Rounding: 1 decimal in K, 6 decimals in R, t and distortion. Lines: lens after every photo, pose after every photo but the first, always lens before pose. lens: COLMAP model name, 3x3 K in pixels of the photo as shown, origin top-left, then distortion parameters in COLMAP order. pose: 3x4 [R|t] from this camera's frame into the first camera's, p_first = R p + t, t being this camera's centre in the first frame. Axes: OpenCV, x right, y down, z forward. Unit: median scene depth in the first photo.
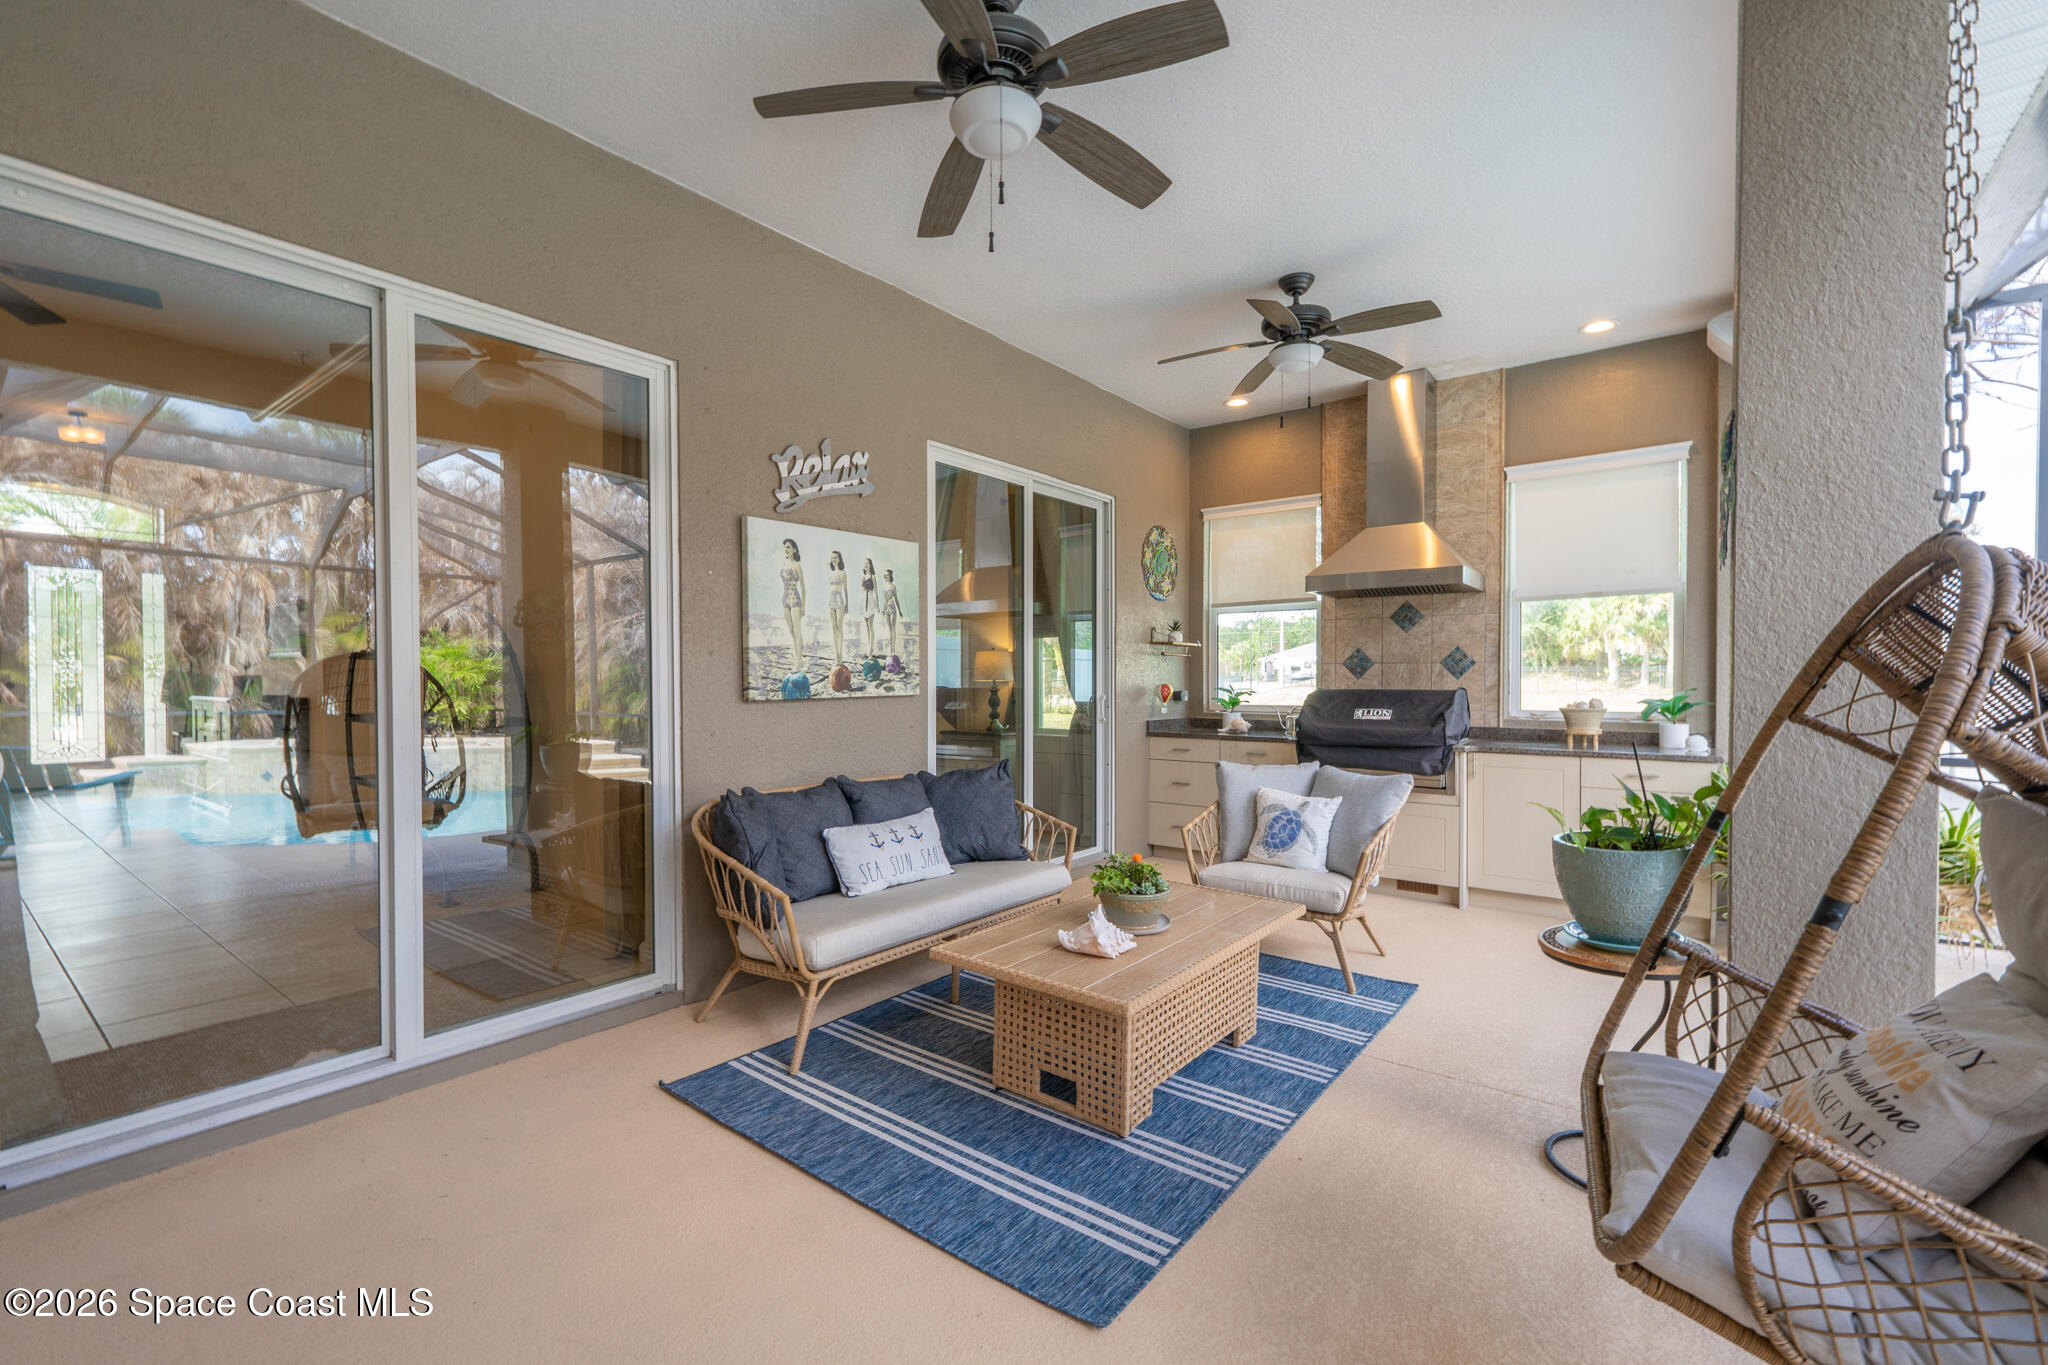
lens RADIAL K [[878.6, 0, 1007.4], [0, 878.6, 690.7], [0, 0, 1]] dist [0.004344, 0.000809]
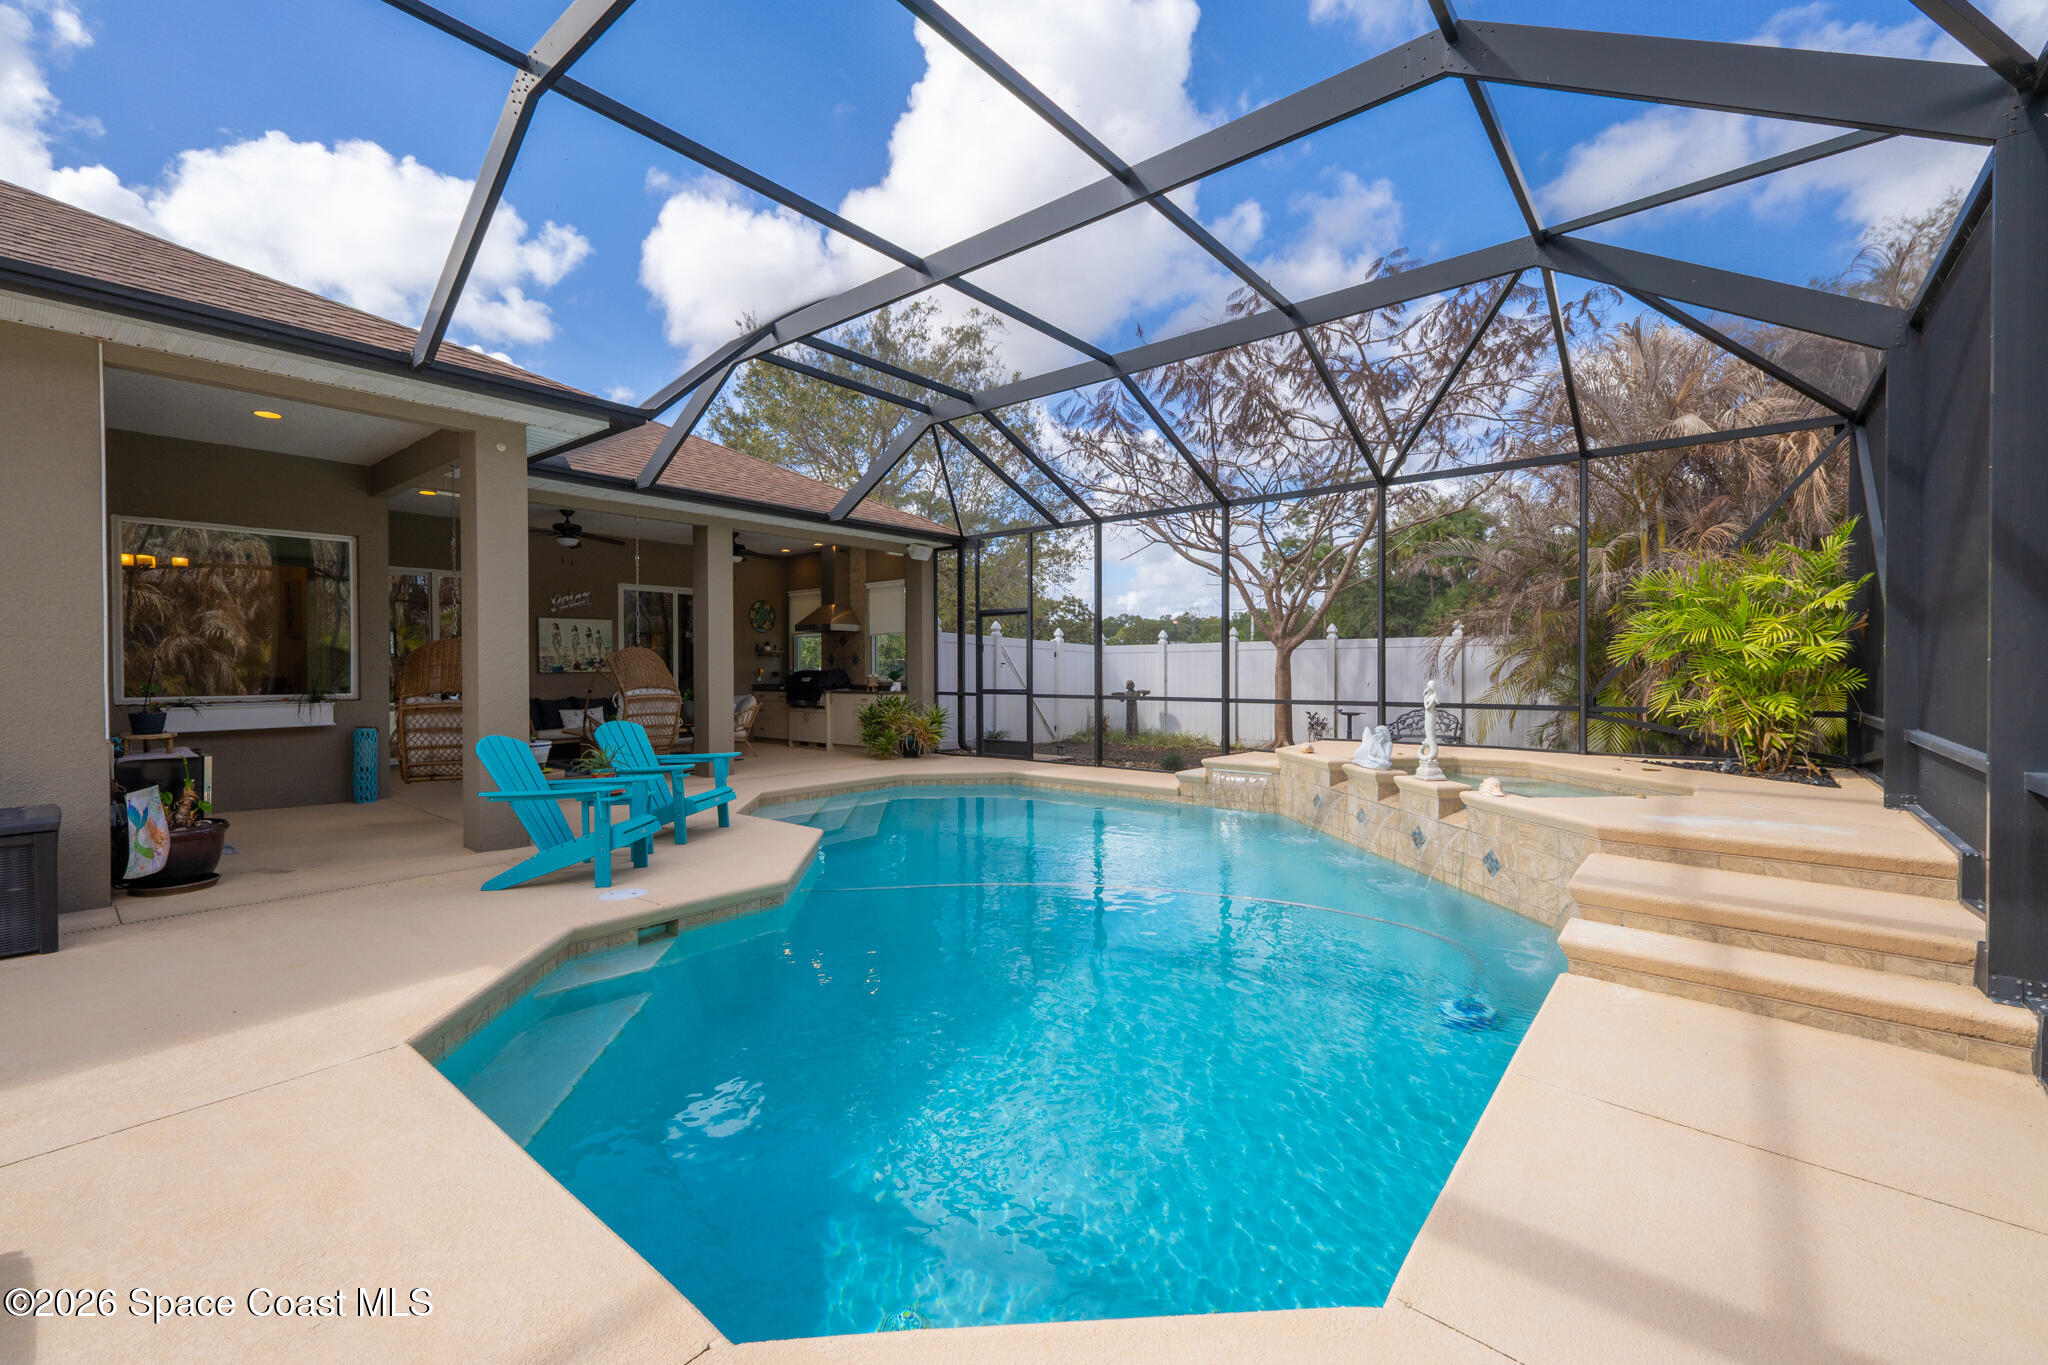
lens RADIAL K [[855.1, 0, 1013.8], [0, 855.1, 676.8], [0, 0, 1]] dist [0.001661, 0.000110]
pose [[0.999732, -0.001765, -0.023099, 1.210286], [0.001670, 0.999990, -0.004121, 0.033021], [0.023106, 0.004082, 0.999725, -1.690708]]
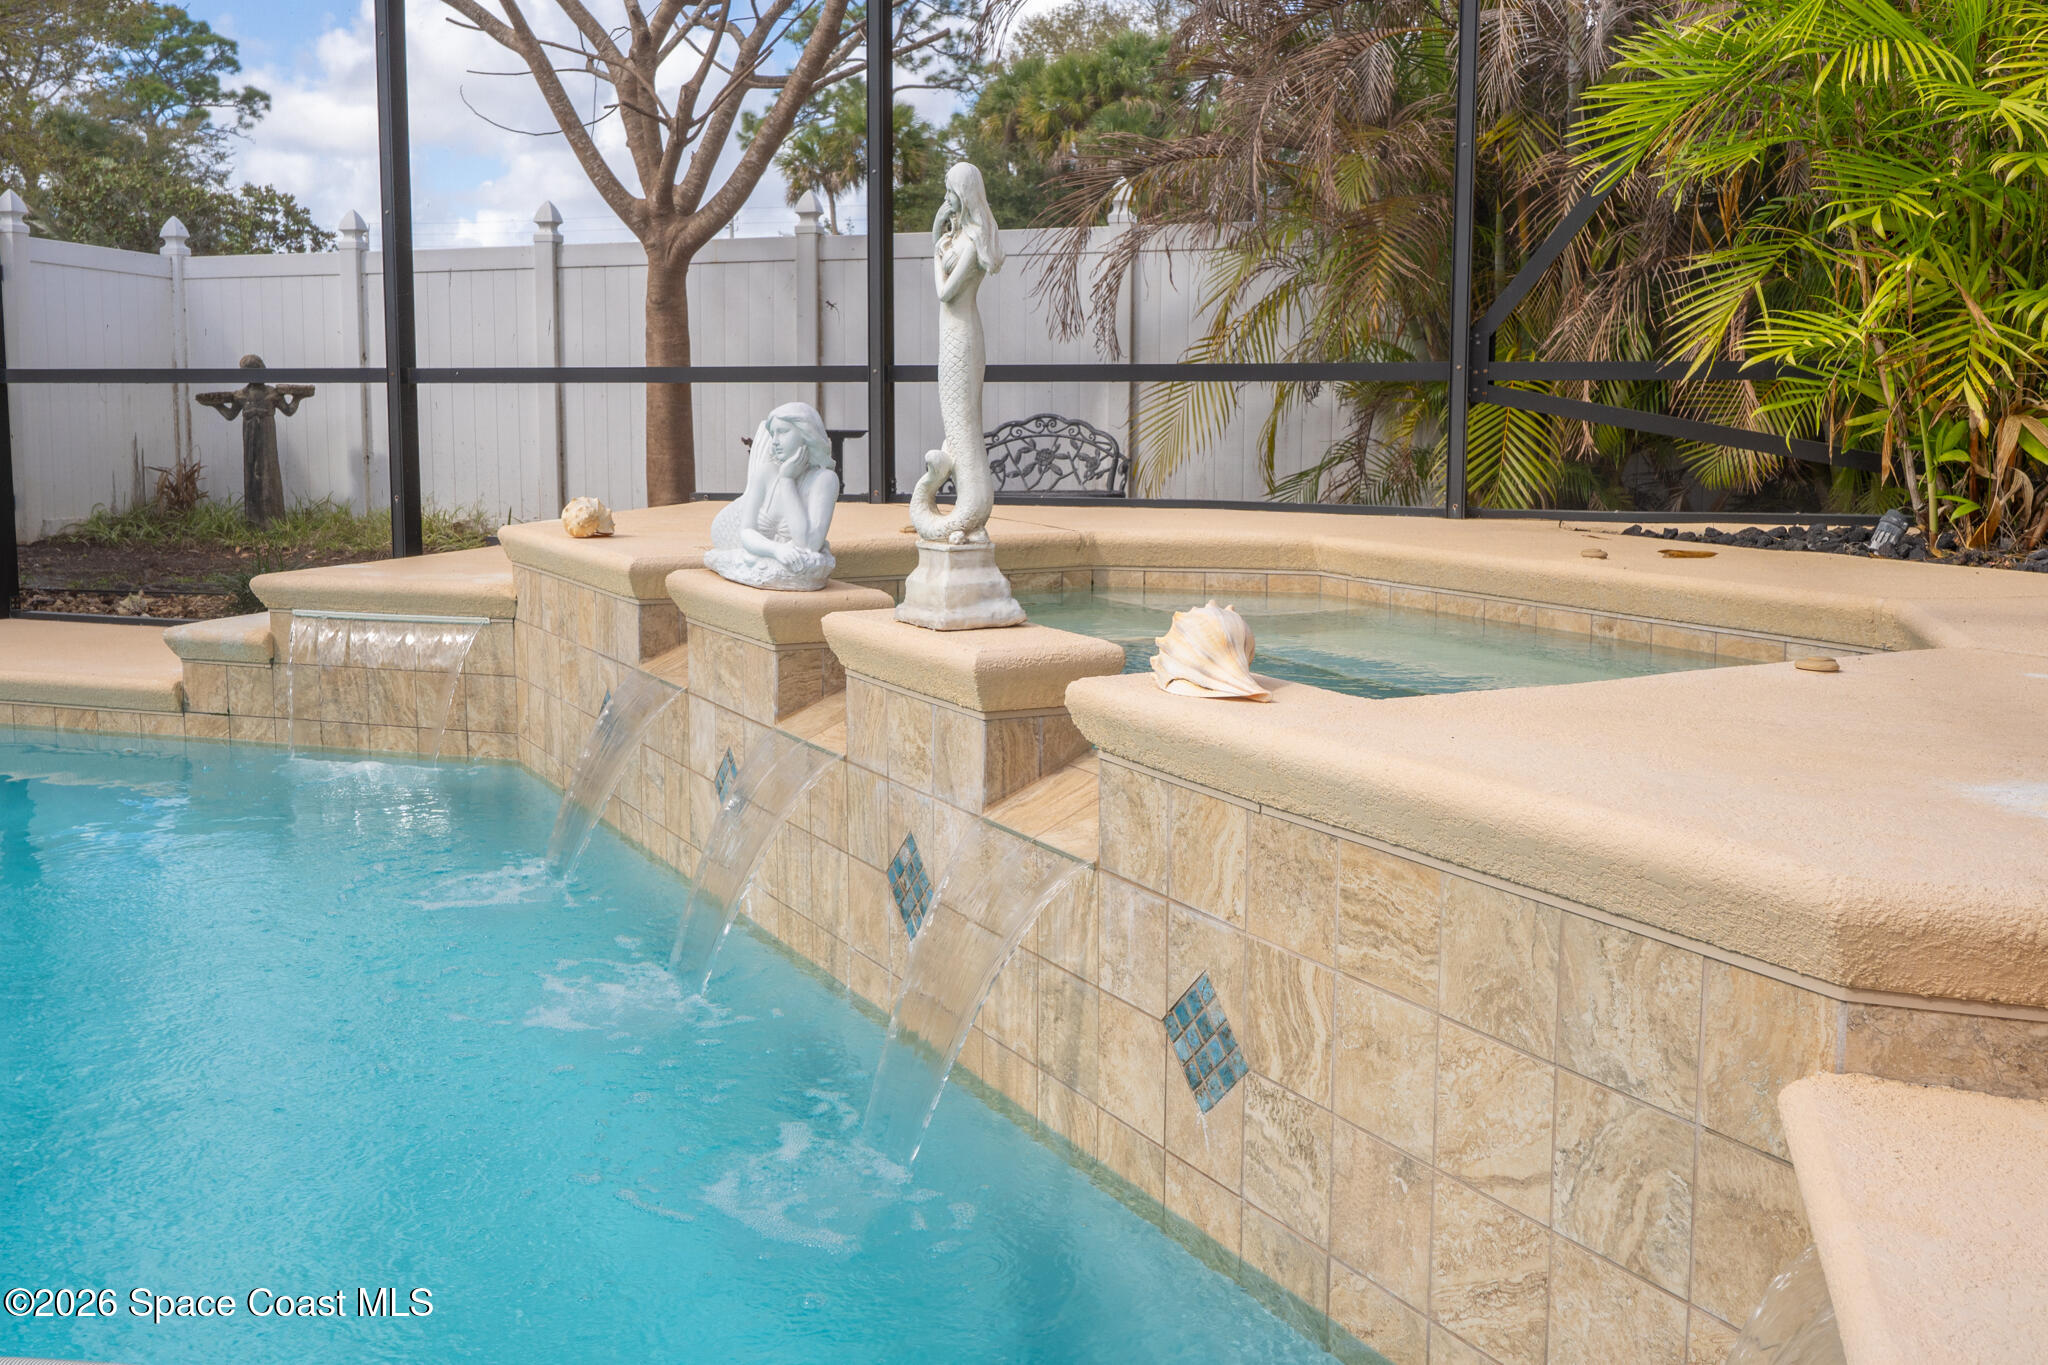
lens RADIAL K [[1889.8, 0, 929.4], [0, 1889.8, 592.4], [0, 0, 1]] dist [-0.003836, -0.002665]
pose [[0.940627, -0.037000, 0.337420, 1.568103], [0.004778, 0.995386, 0.095831, 0.109303], [-0.339409, -0.088529, 0.936464, -1.005952]]
